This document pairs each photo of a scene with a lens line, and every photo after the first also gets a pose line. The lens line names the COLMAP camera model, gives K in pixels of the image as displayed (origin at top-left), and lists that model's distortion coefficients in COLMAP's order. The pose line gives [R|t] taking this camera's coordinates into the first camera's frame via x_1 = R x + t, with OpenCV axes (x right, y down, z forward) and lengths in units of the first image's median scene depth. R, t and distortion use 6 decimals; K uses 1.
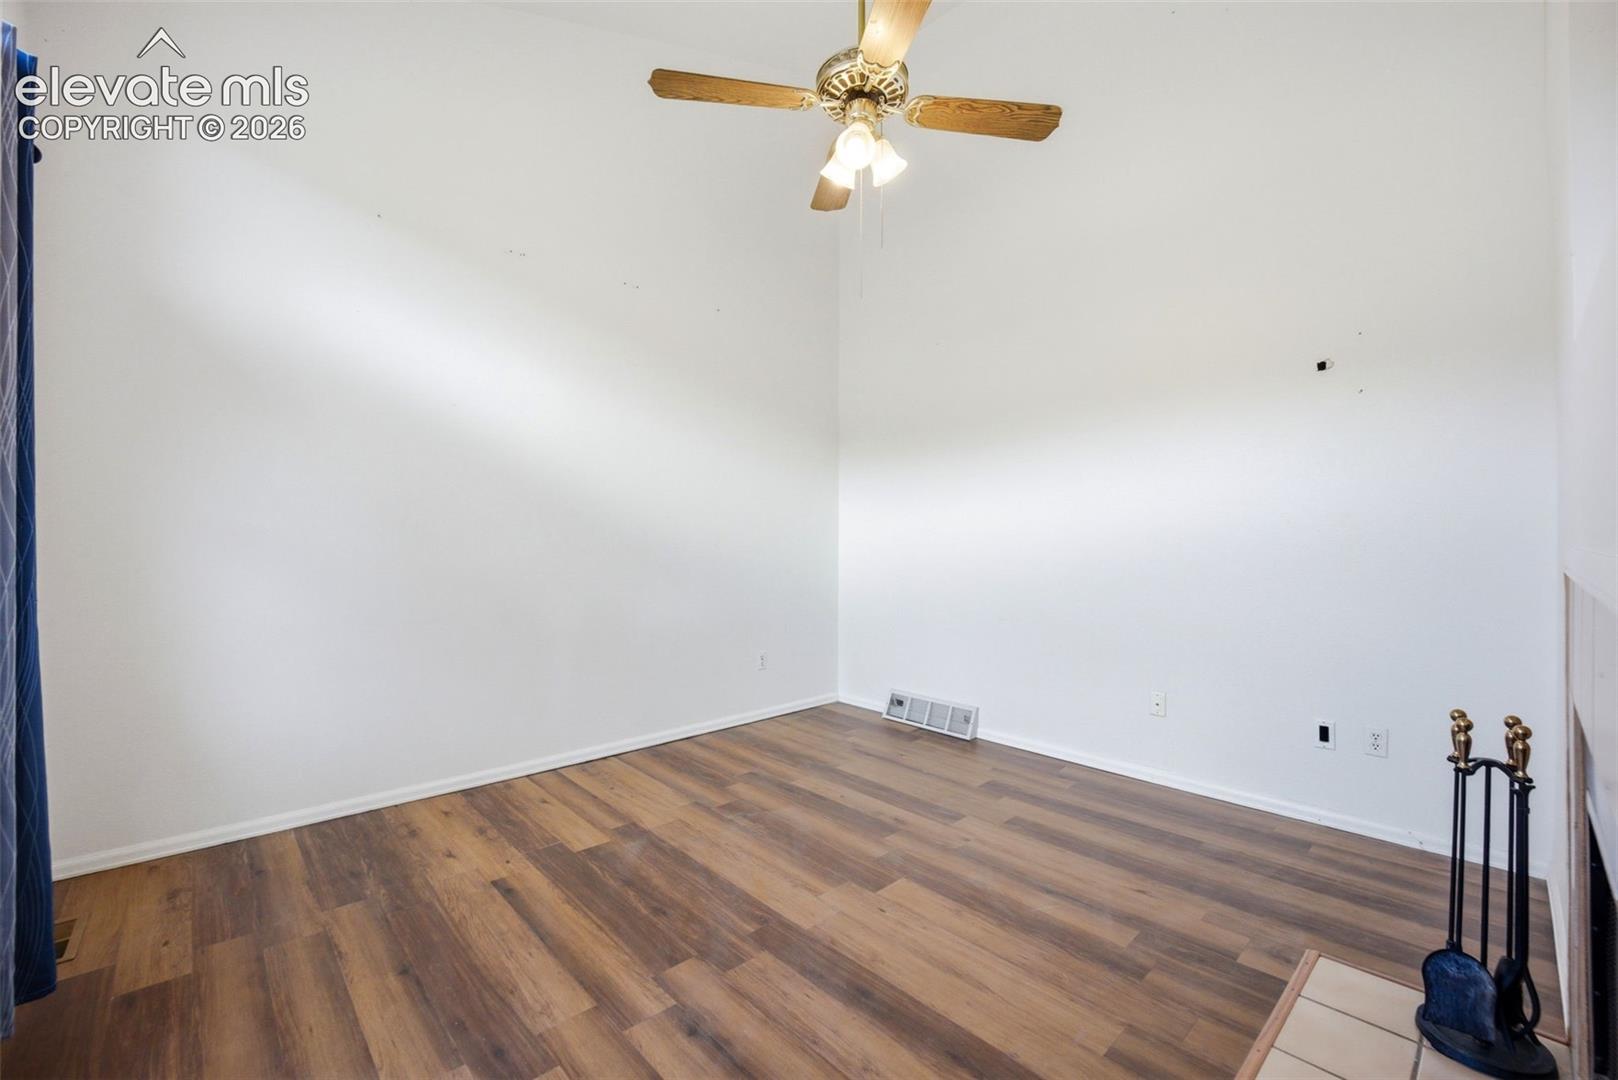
lens RADIAL K [[673.6, 0, 807.6], [0, 673.6, 540.4], [0, 0, 1]] dist [-0.015752, -0.000168]
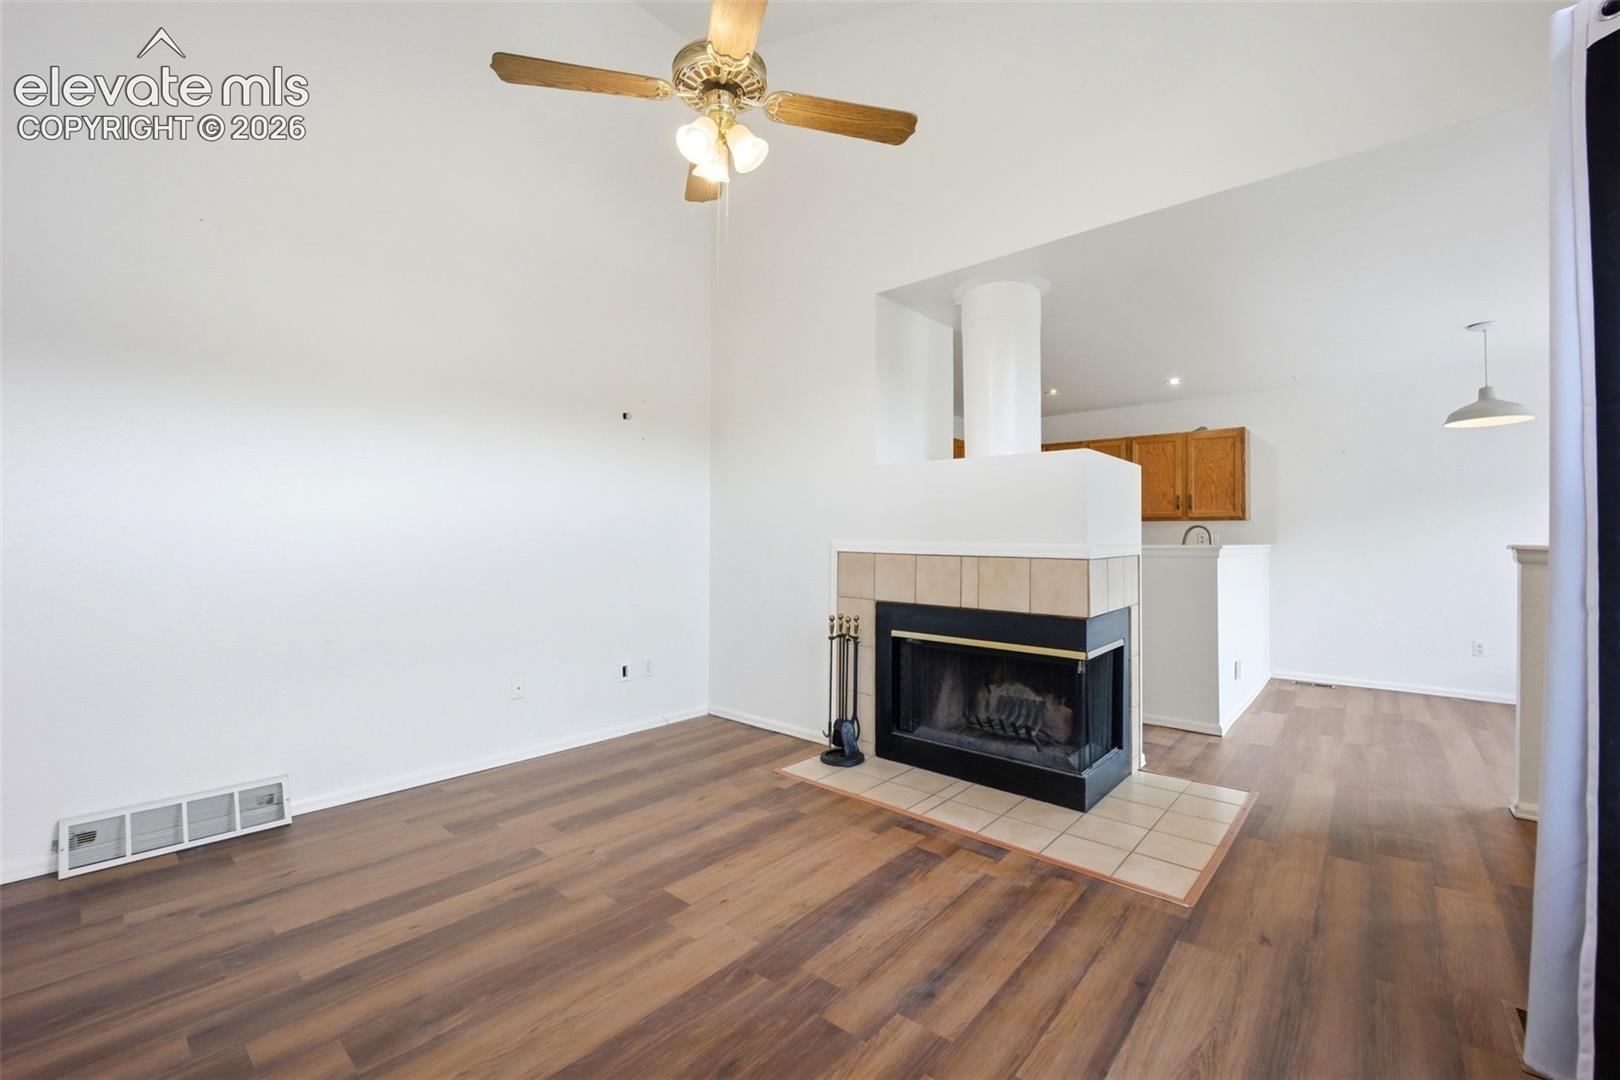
lens RADIAL K [[674.5, 0, 808.6], [0, 674.5, 540.4], [0, 0, 1]] dist [-0.015752, -0.000168]
pose [[-0.120159, -0.004461, 0.992745, -0.844007], [-0.006454, 0.999972, 0.003712, -0.001838], [-0.992734, -0.005961, -0.120185, 0.918862]]
